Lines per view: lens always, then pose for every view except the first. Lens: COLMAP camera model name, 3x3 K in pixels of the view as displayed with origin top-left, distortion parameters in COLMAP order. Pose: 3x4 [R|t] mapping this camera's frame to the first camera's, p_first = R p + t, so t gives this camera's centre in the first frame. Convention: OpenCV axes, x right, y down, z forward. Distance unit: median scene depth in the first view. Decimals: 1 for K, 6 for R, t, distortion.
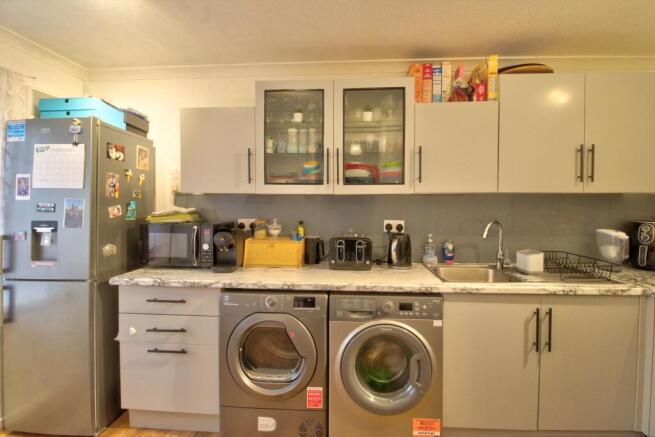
lens RADIAL K [[307.0, 0, 331.1], [0, 307.0, 207.6], [0, 0, 1]] dist [-0.002653, -0.010792]
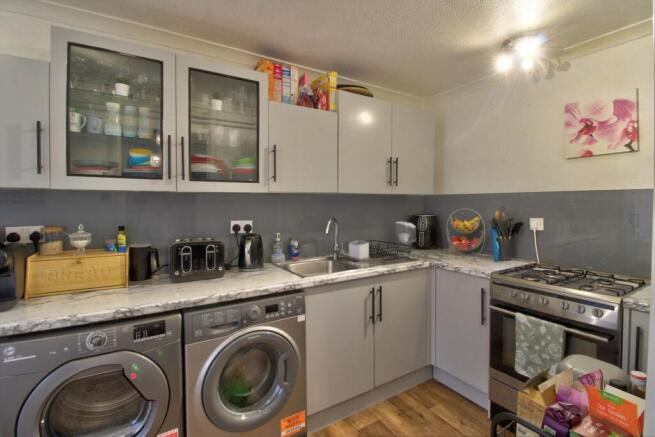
lens RADIAL K [[307.0, 0, 336.4], [0, 307.0, 207.4], [0, 0, 1]] dist [-0.002653, -0.010792]
pose [[0.802996, -0.011394, 0.595876, -0.140789], [0.011561, 0.999927, 0.003540, 0.000987], [-0.595872, 0.004047, 0.803069, 0.080805]]
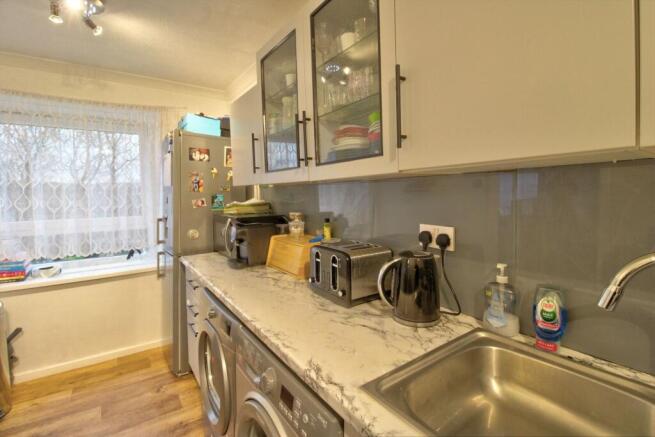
lens RADIAL K [[307.0, 0, 331.9], [0, 307.0, 201.8], [0, 0, 1]] dist [-0.002653, -0.010792]
pose [[0.625172, 0.008442, -0.780442, 0.573320], [0.001905, 0.999922, 0.012342, -0.006109], [0.780485, -0.009202, 0.625107, 0.623785]]
